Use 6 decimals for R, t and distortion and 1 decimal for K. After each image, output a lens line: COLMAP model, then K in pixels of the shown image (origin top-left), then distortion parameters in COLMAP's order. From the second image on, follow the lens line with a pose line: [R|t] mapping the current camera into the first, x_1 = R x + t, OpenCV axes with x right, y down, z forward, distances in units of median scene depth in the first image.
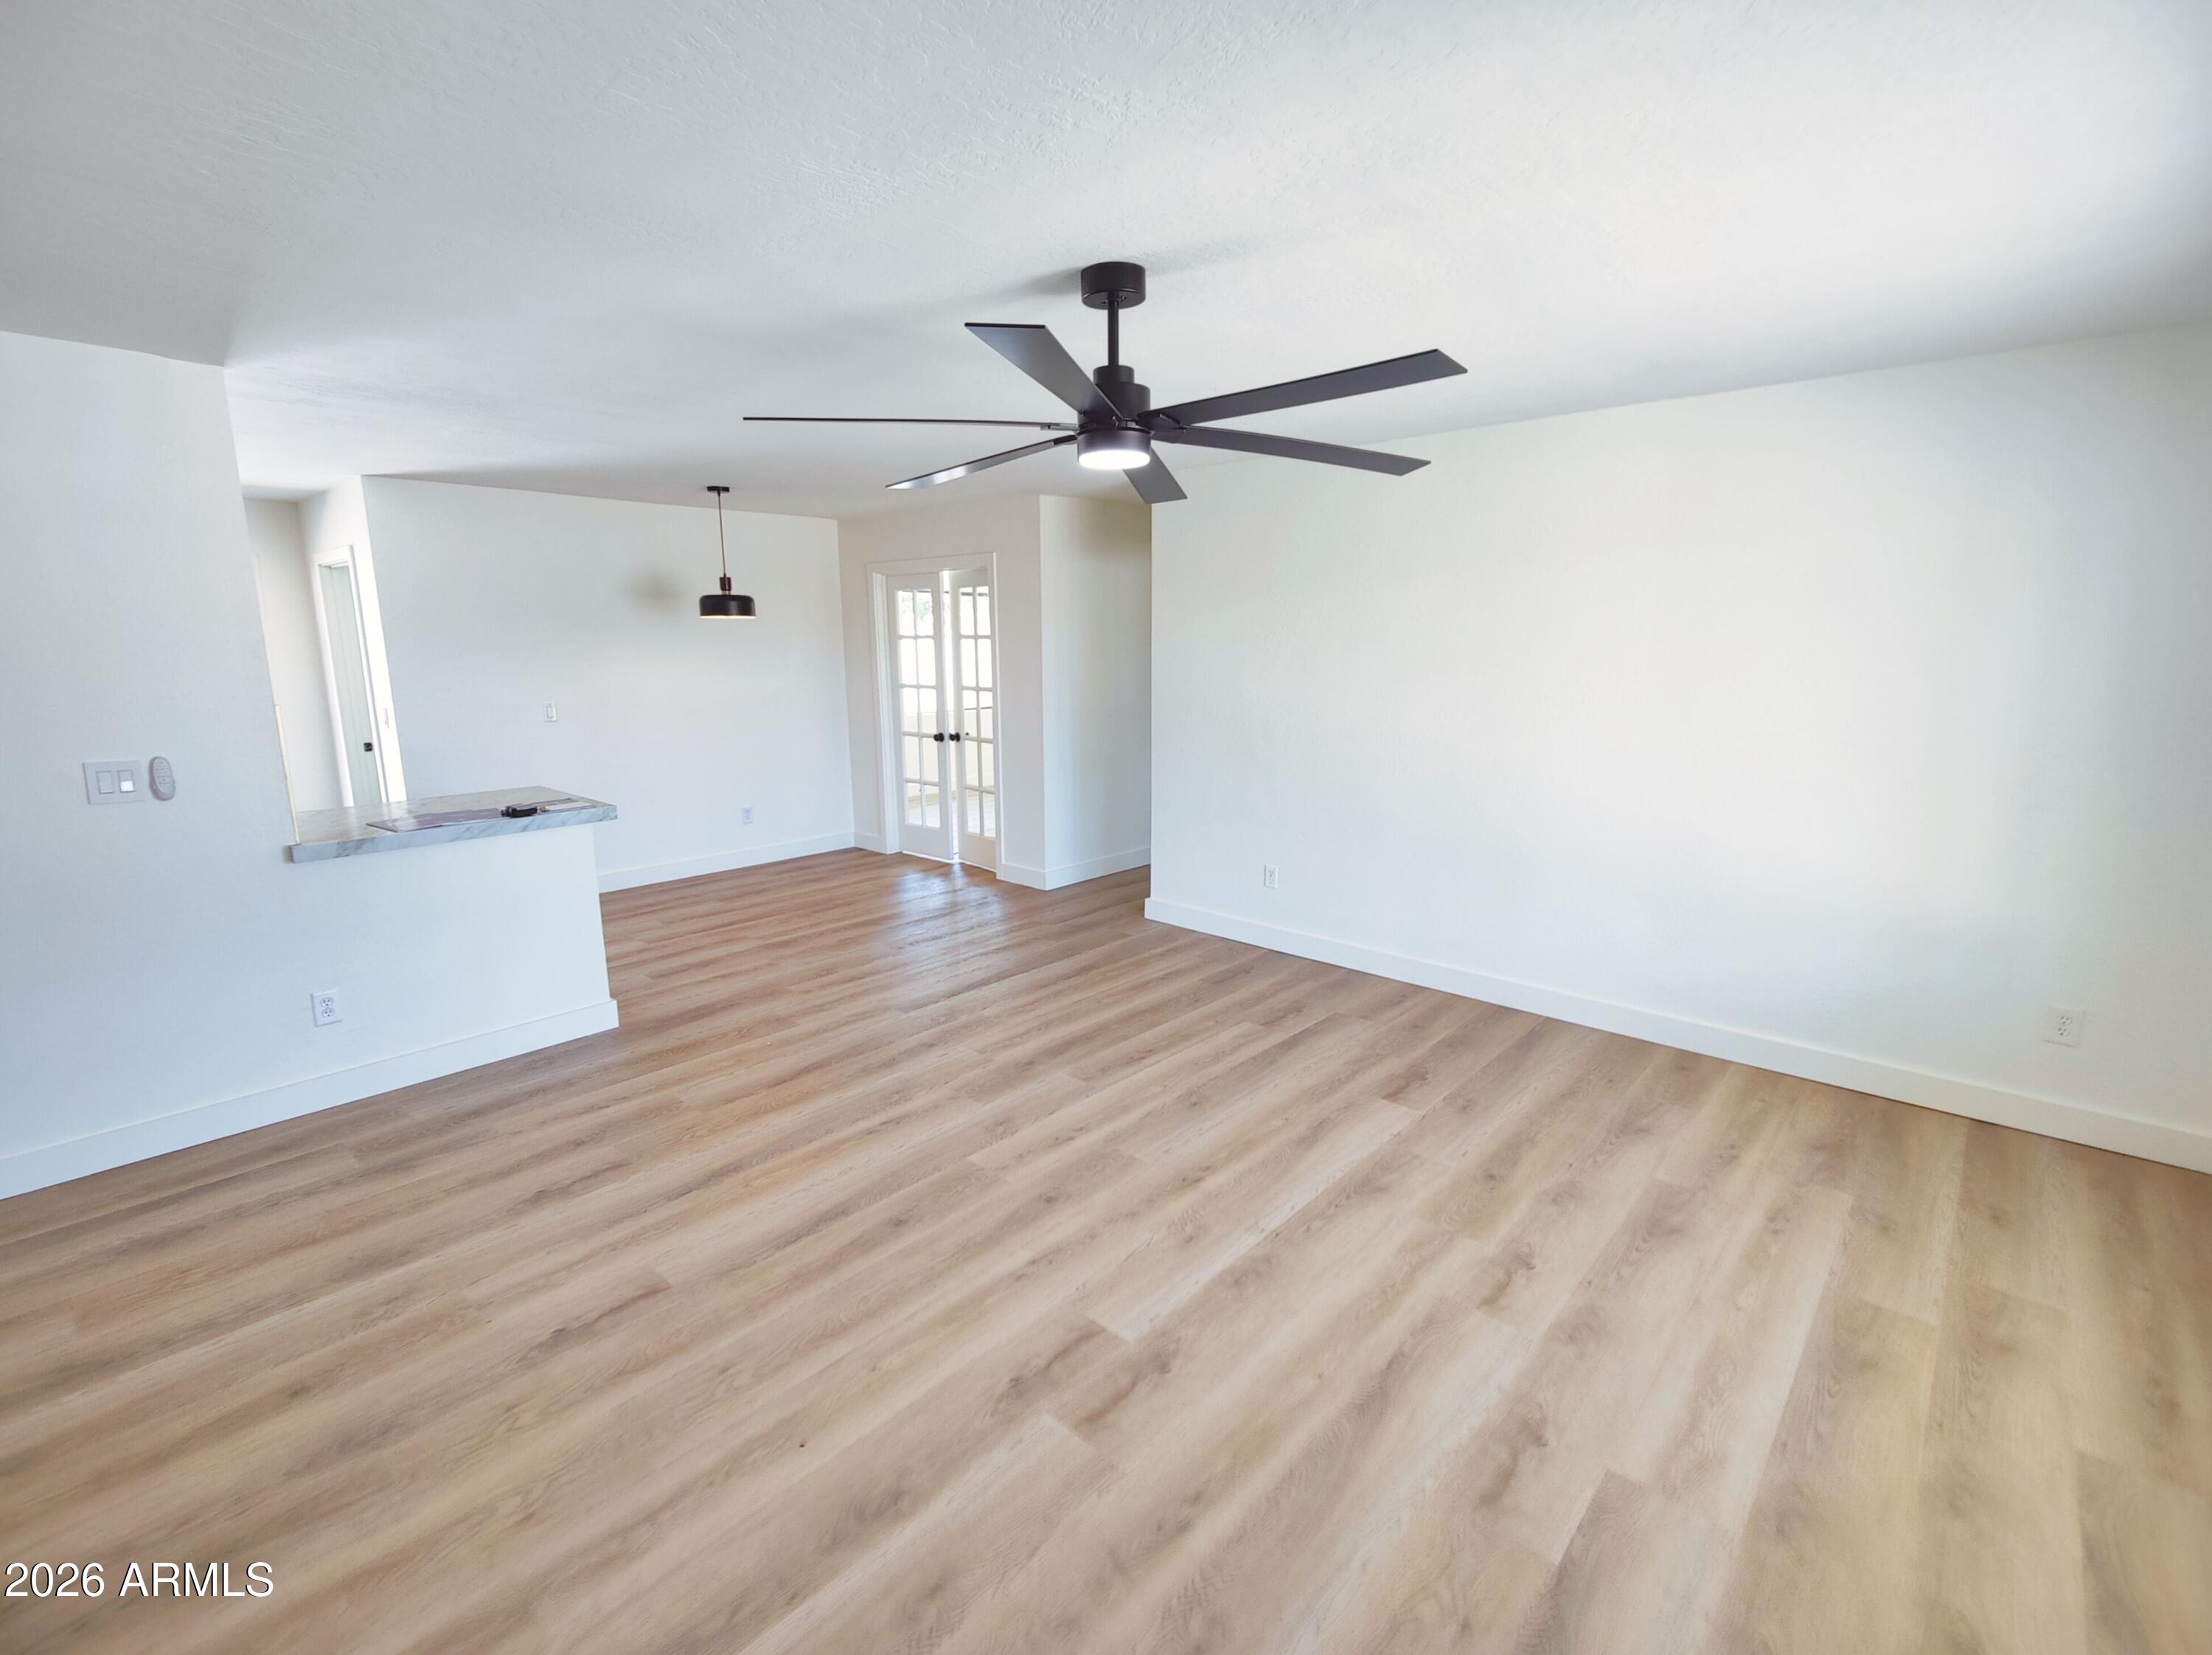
lens RADIAL K [[952.1, 0, 1090.3], [0, 952.1, 819.4], [0, 0, 1]] dist [-0.014808, -0.000355]
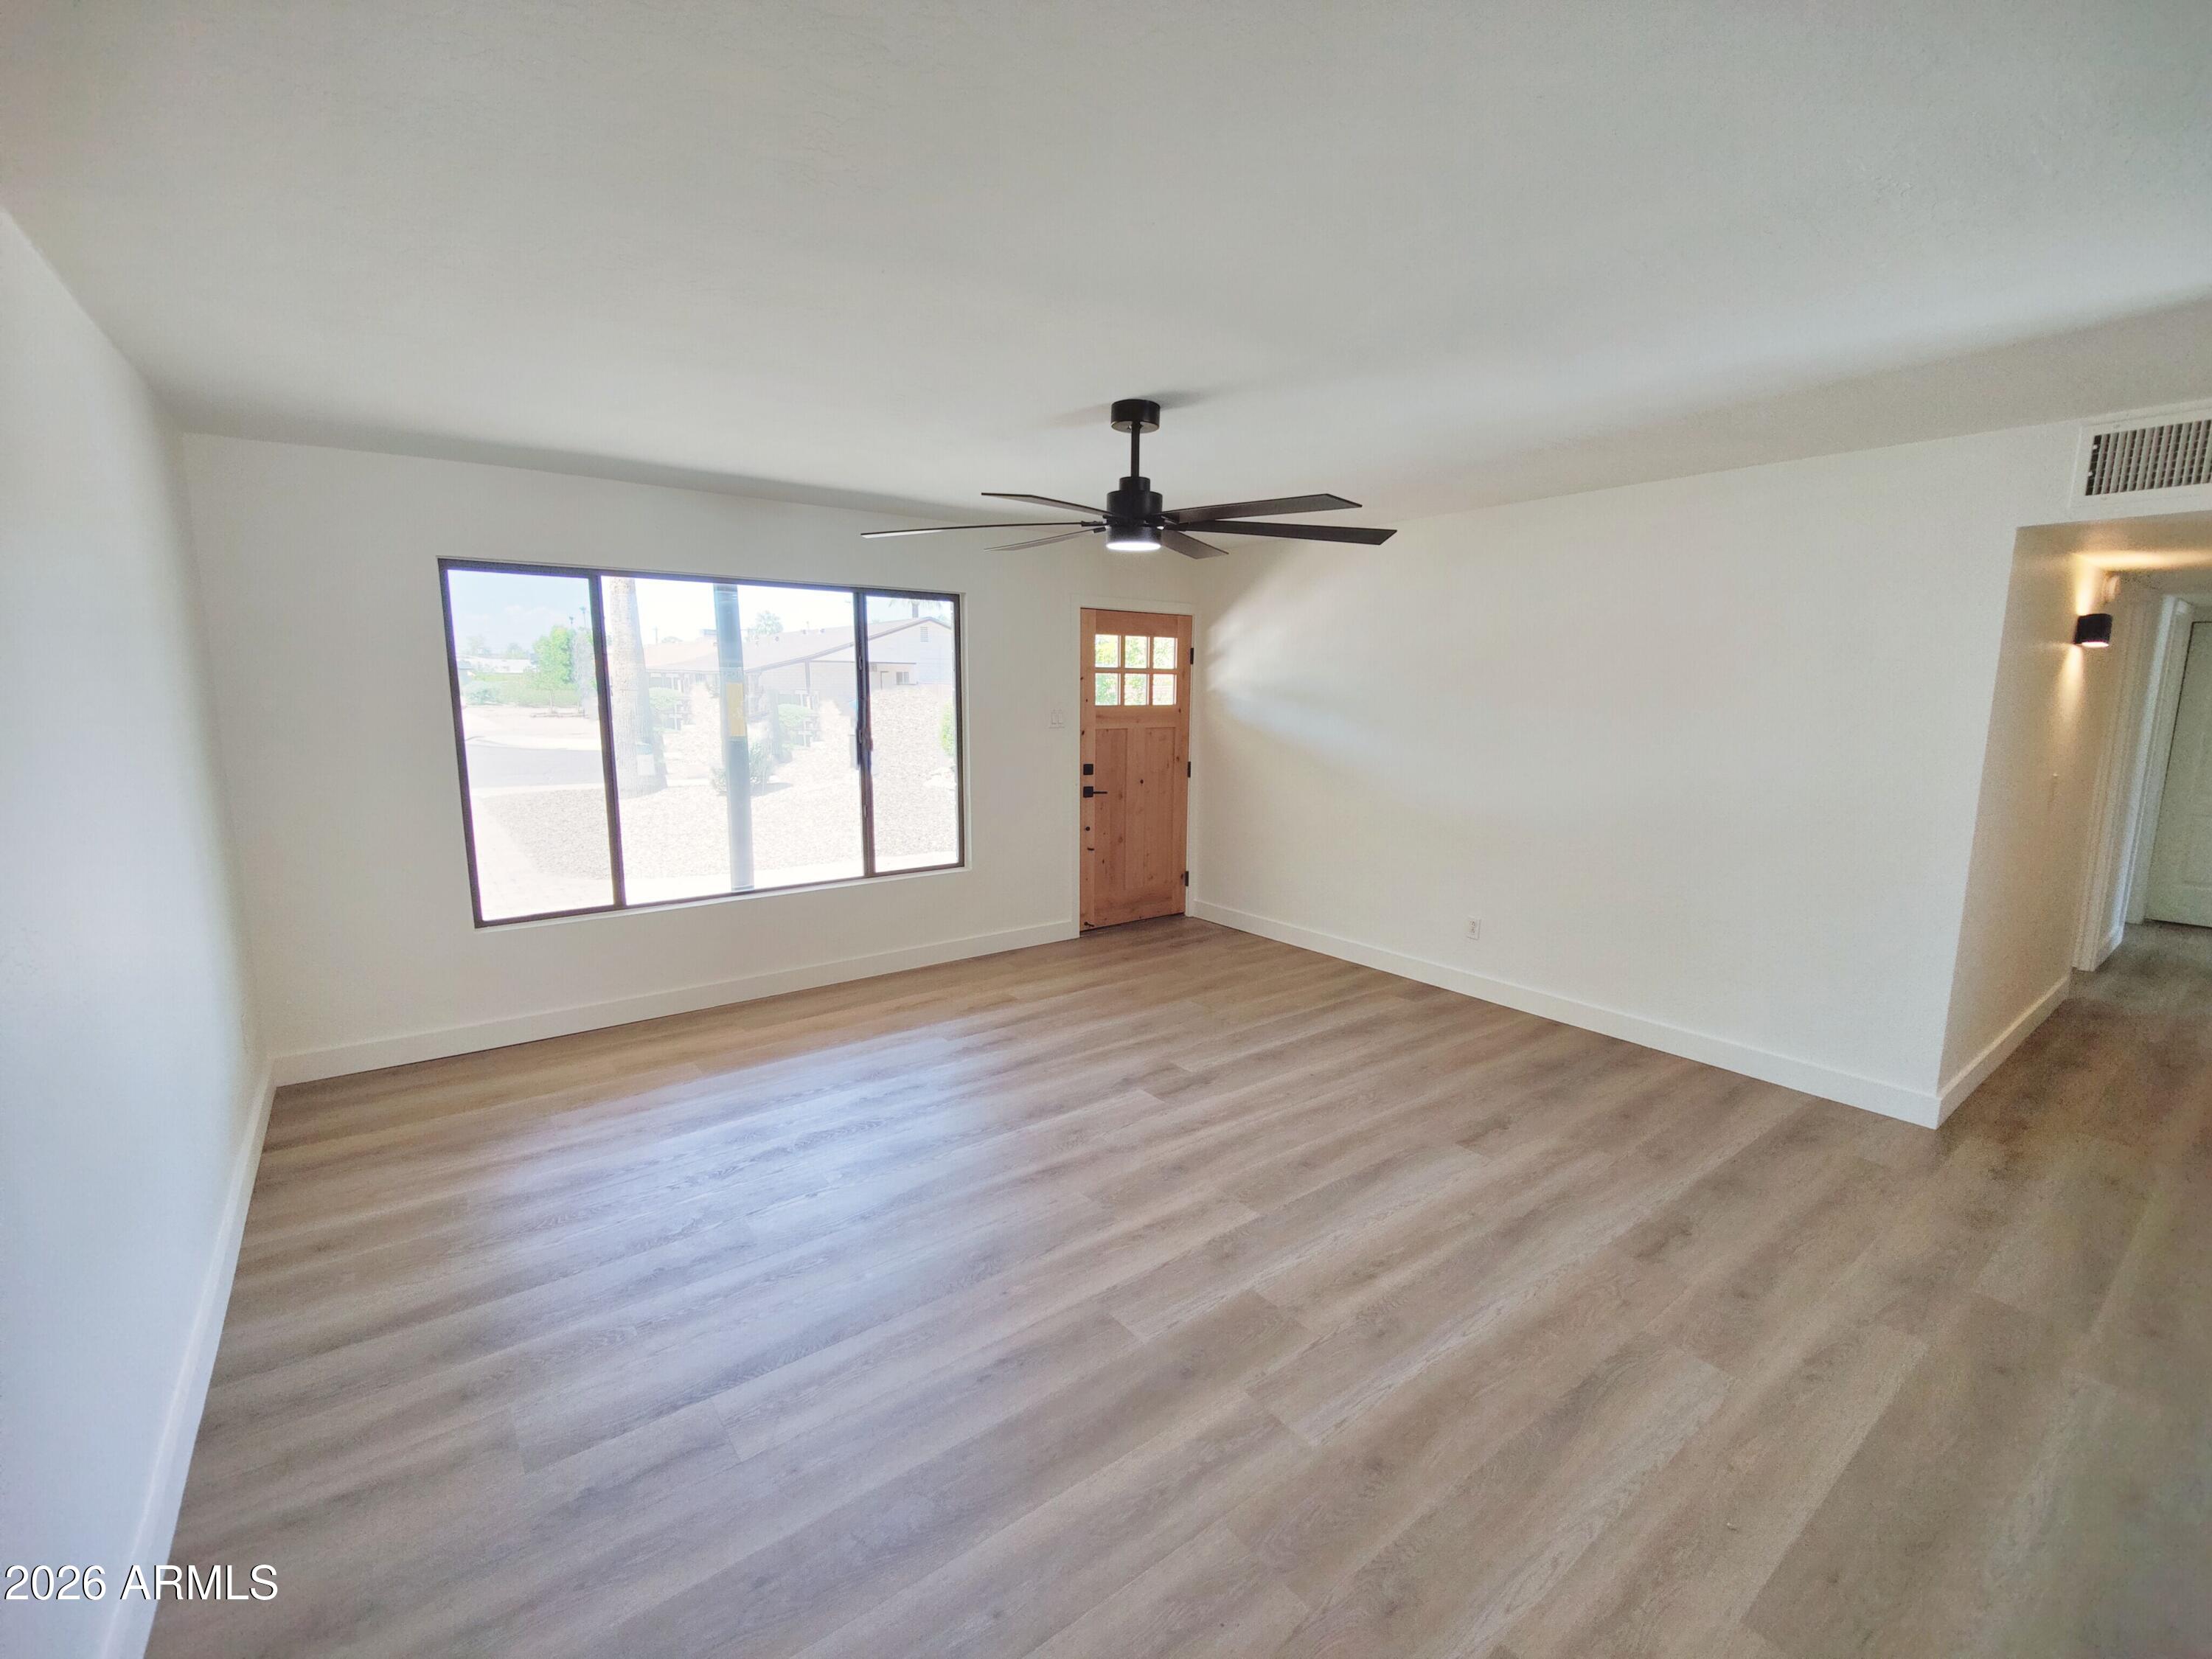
lens RADIAL K [[952.0, 0, 1090.3], [0, 952.0, 821.4], [0, 0, 1]] dist [-0.014808, -0.000355]
pose [[-0.981998, -0.026125, 0.187074, -0.146196], [0.036286, 0.945852, 0.322564, -0.383112], [-0.185371, 0.323545, -0.927877, 2.014416]]
